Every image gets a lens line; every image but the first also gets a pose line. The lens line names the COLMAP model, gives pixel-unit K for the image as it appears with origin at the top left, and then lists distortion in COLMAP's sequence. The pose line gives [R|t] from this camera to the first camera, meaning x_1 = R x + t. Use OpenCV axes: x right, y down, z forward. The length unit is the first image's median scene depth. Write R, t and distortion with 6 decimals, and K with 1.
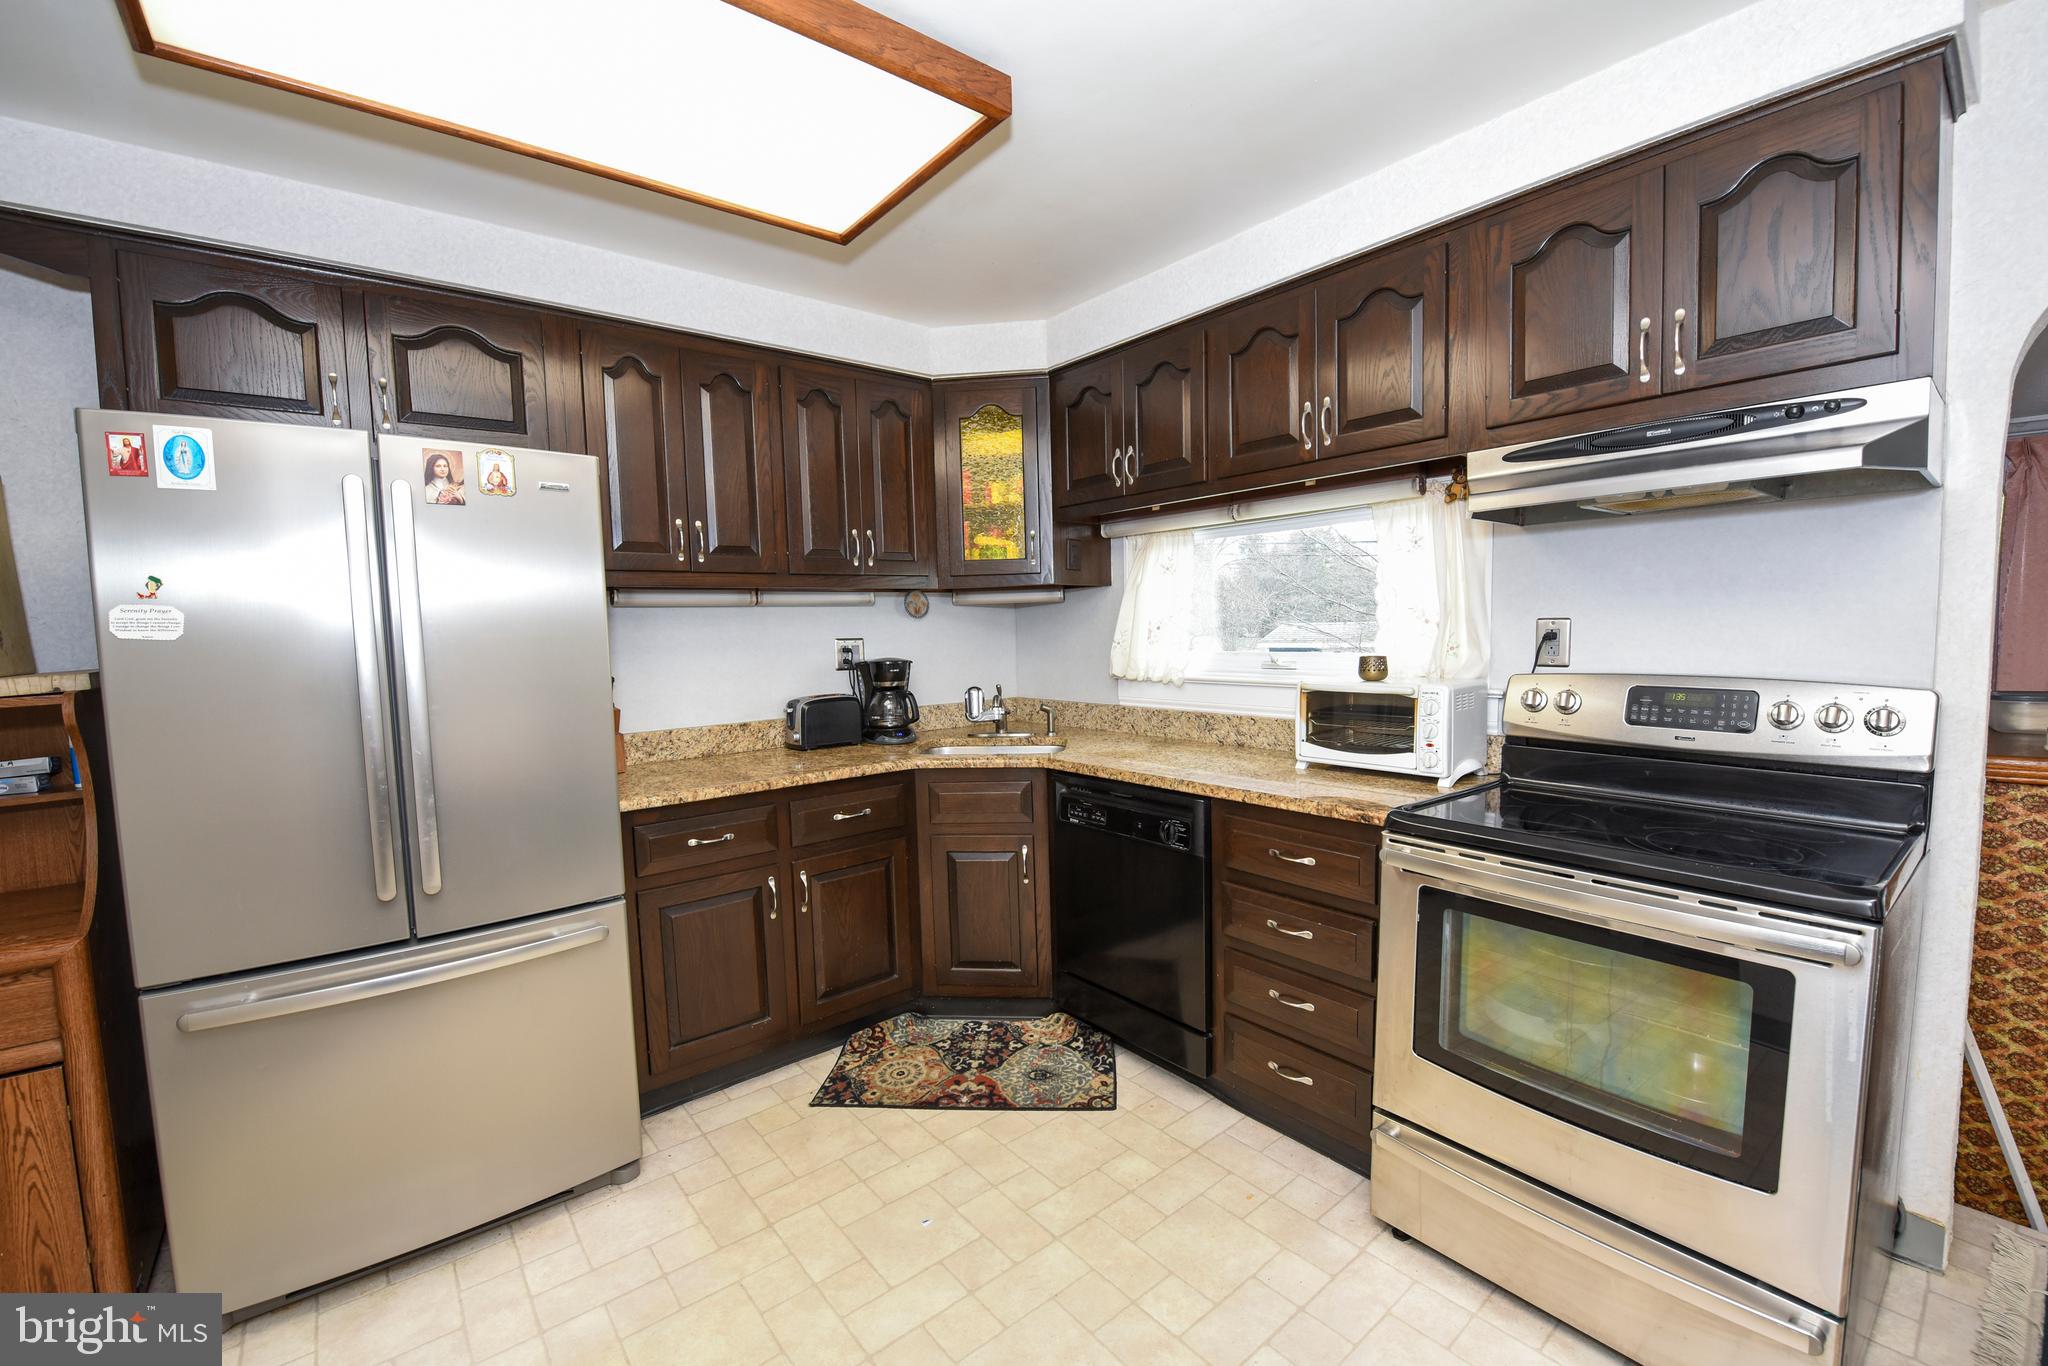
lens RADIAL K [[808.7, 0, 1024.0], [0, 808.7, 683.0], [0, 0, 1]] dist [-0.016490, -0.002579]
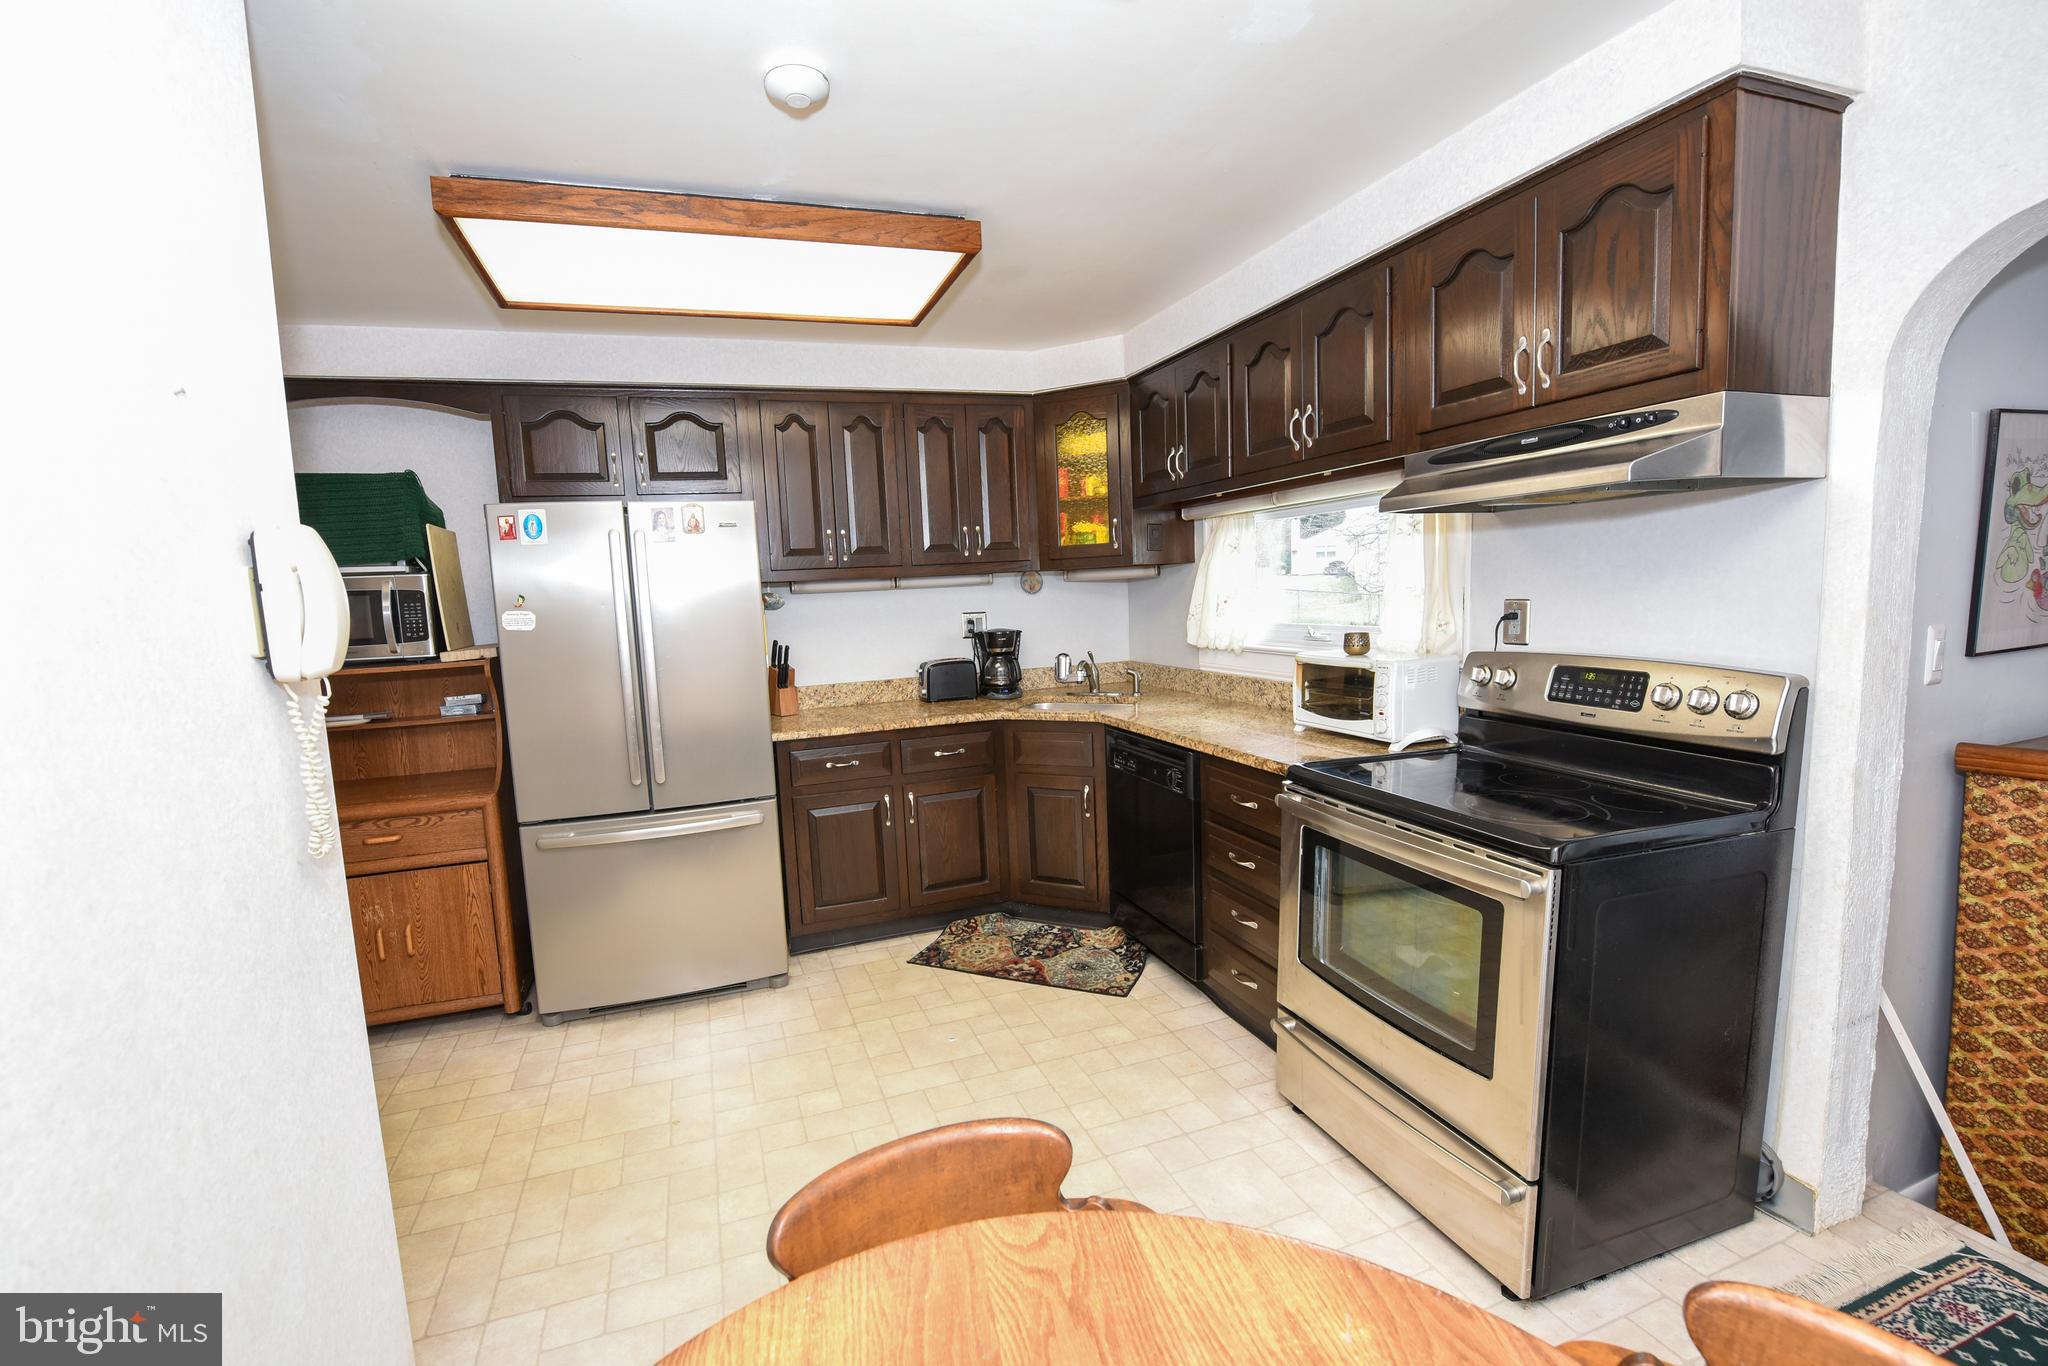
lens RADIAL K [[849.5, 0, 1002.7], [0, 849.5, 674.0], [0, 0, 1]] dist [-0.021675, -0.000988]
pose [[0.938062, 0.017991, -0.346000, 0.380906], [-0.002187, 0.998938, 0.046012, -0.029656], [0.346460, -0.042406, 0.937106, -0.274026]]
